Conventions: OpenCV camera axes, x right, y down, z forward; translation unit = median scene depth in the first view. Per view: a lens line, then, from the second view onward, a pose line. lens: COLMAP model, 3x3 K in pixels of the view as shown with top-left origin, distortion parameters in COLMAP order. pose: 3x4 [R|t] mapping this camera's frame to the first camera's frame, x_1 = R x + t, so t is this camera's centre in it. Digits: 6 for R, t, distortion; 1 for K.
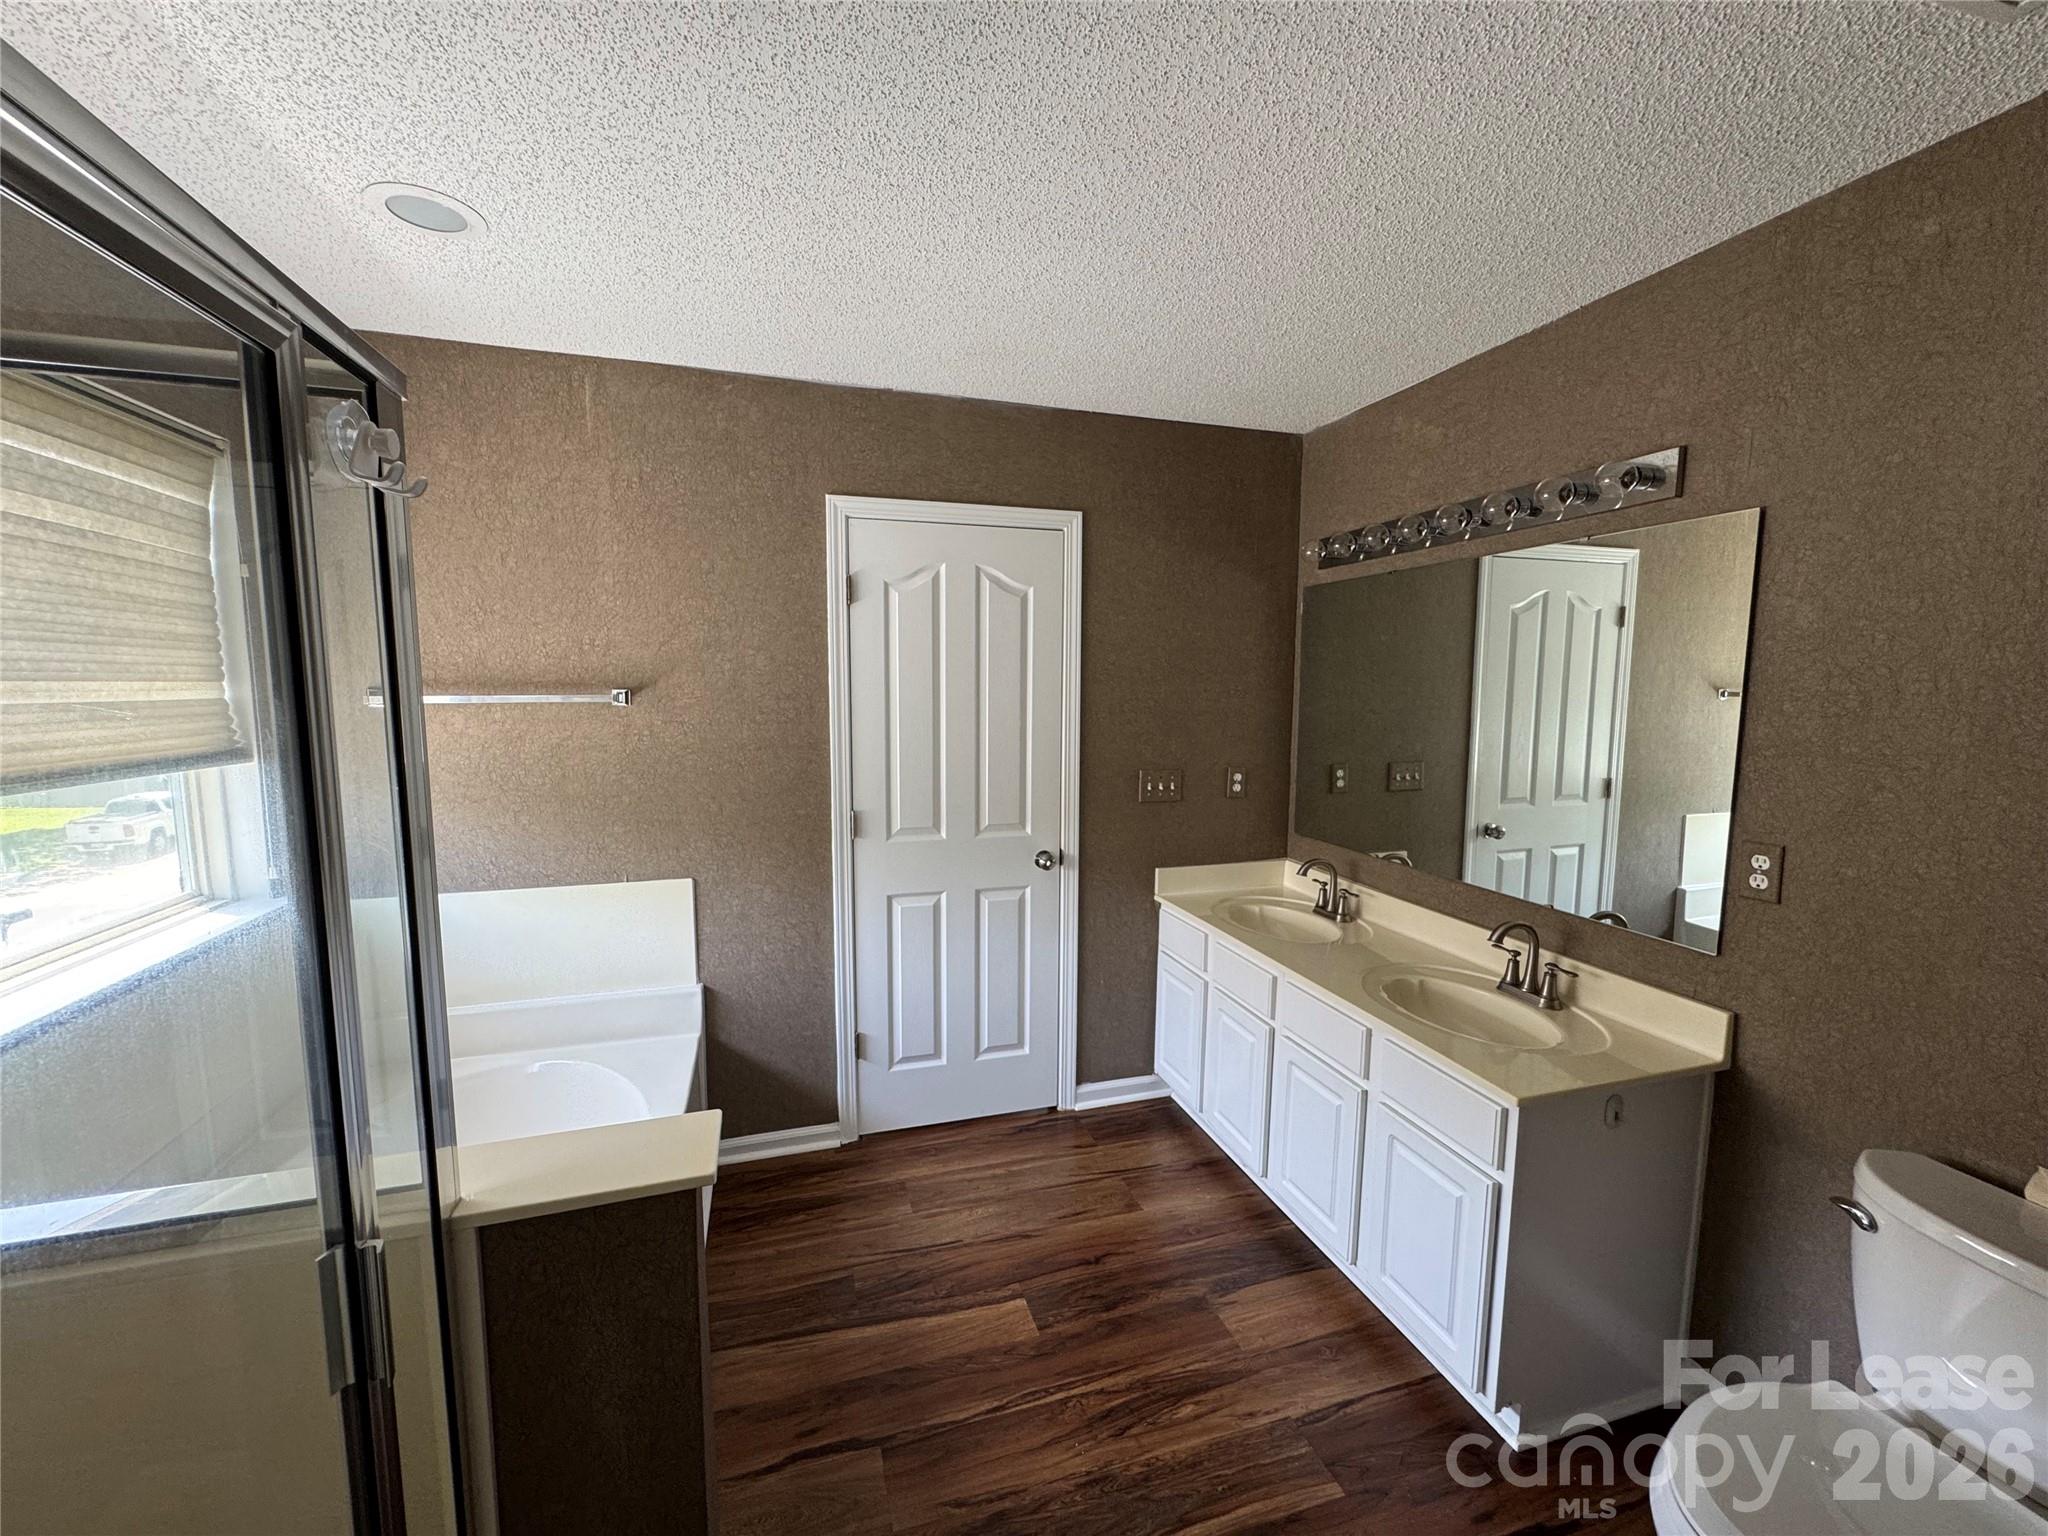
lens RADIAL K [[819.7, 0, 1029.0], [0, 819.7, 770.0], [0, 0, 1]] dist [-0.001283, -0.000205]
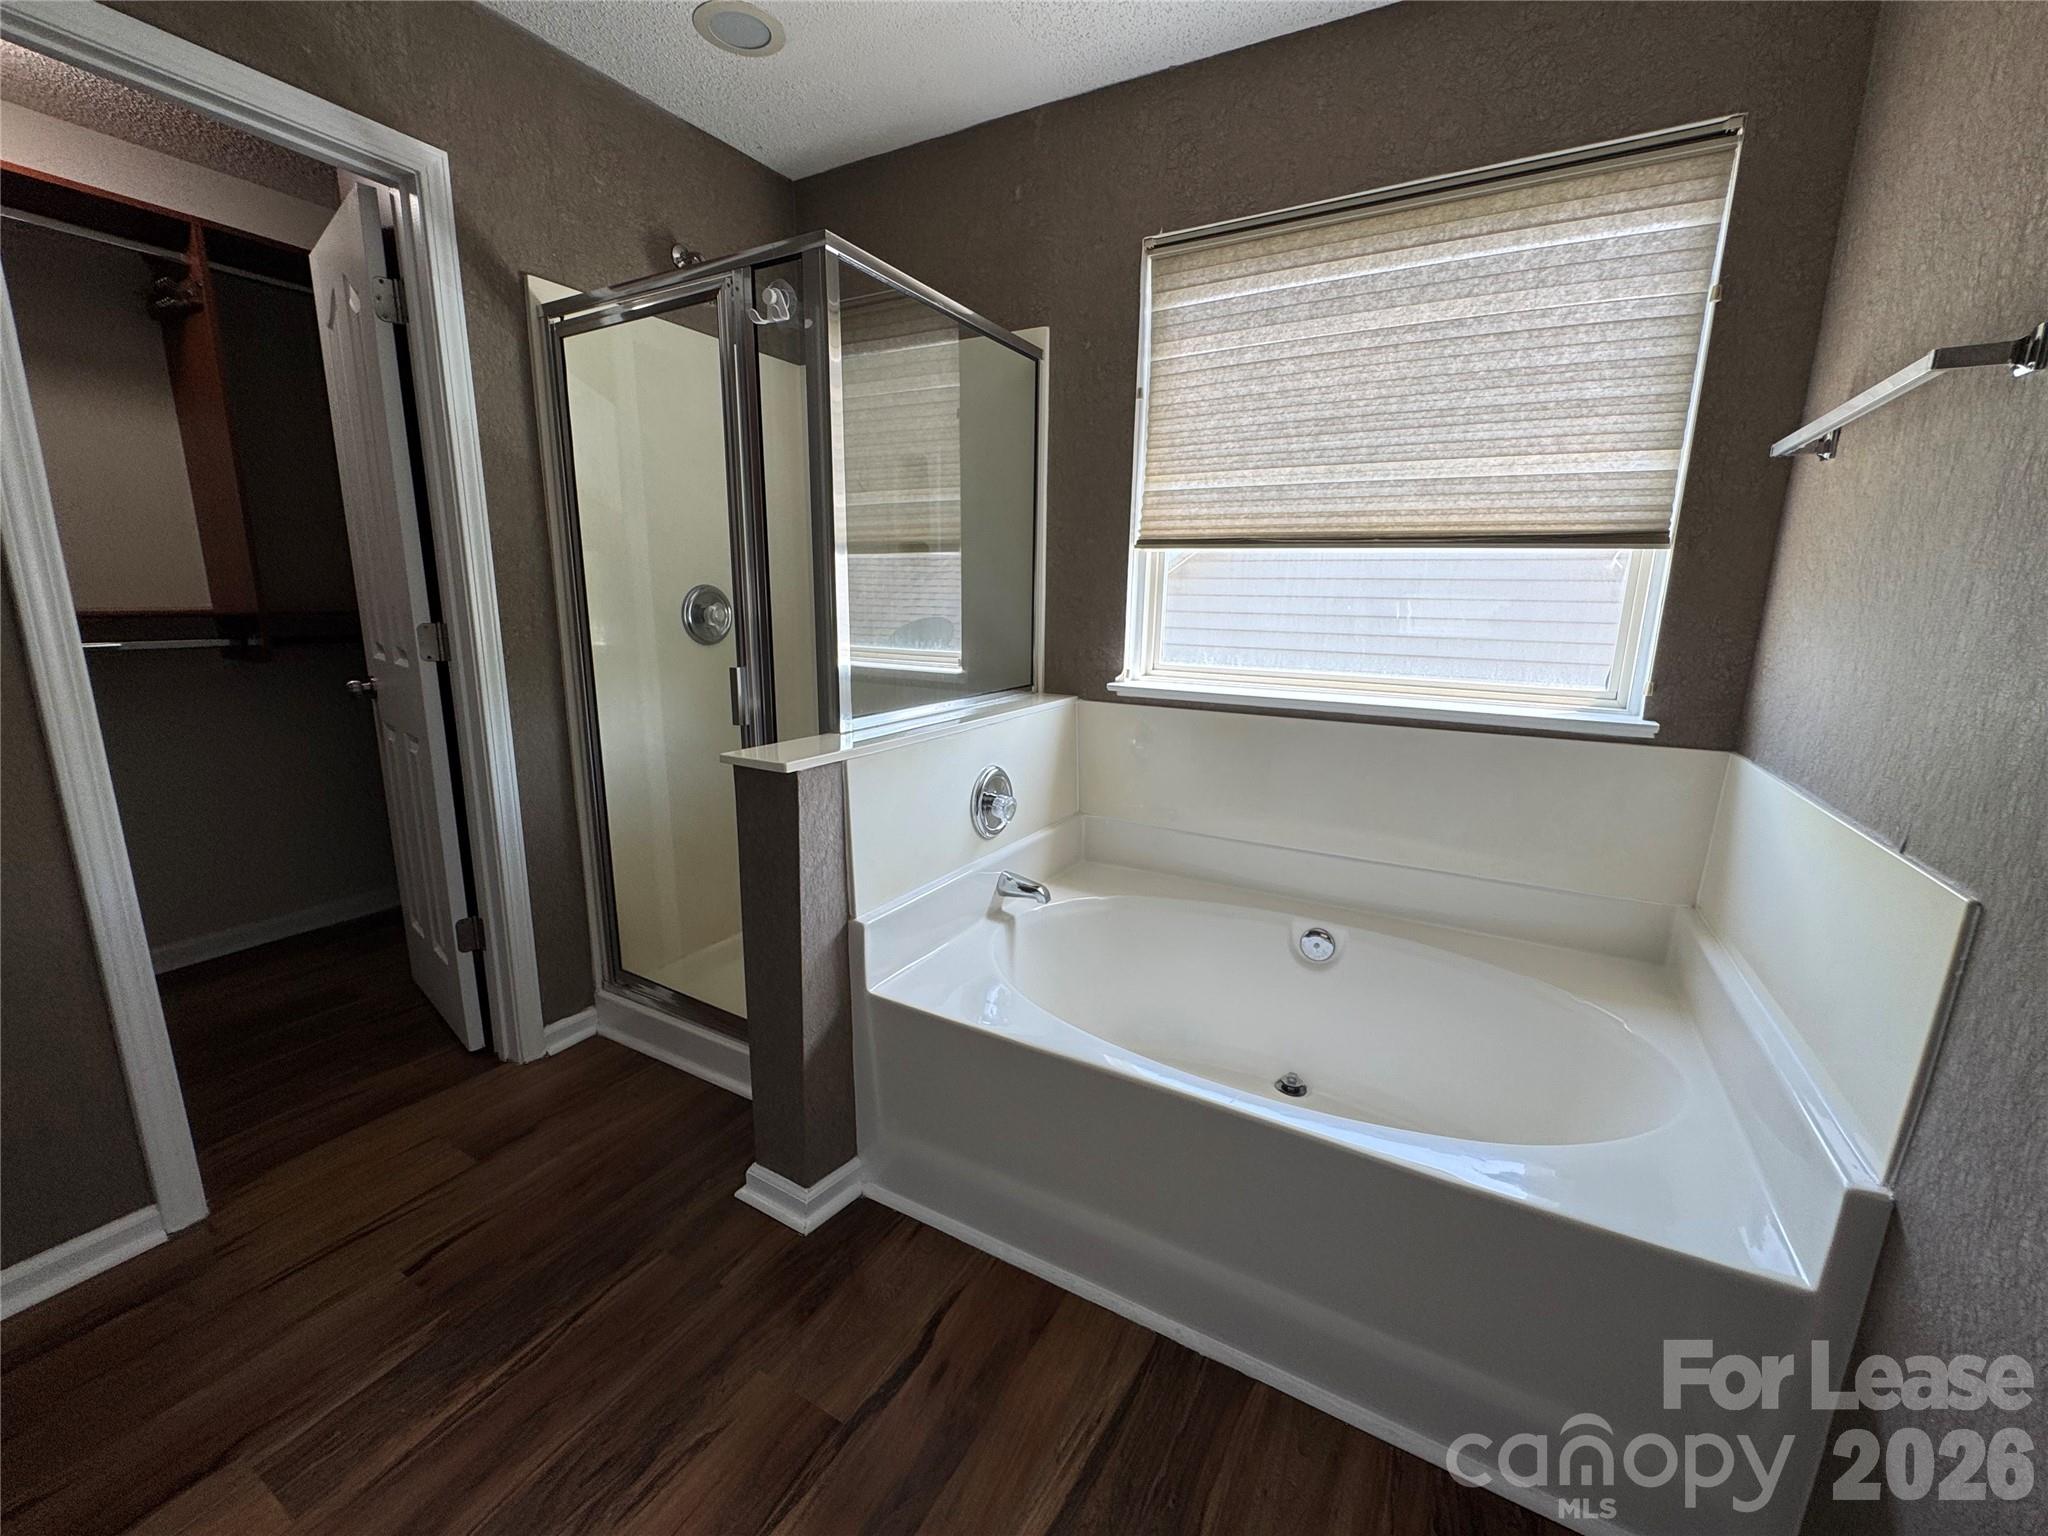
lens RADIAL K [[819.7, 0, 1021.0], [0, 819.7, 762.4], [0, 0, 1]] dist [-0.001283, -0.000205]
pose [[-0.724873, 0.128589, -0.676775, 0.130609], [-0.093179, 0.955094, 0.281271, 0.030201], [0.682552, 0.266947, -0.680340, 1.484949]]
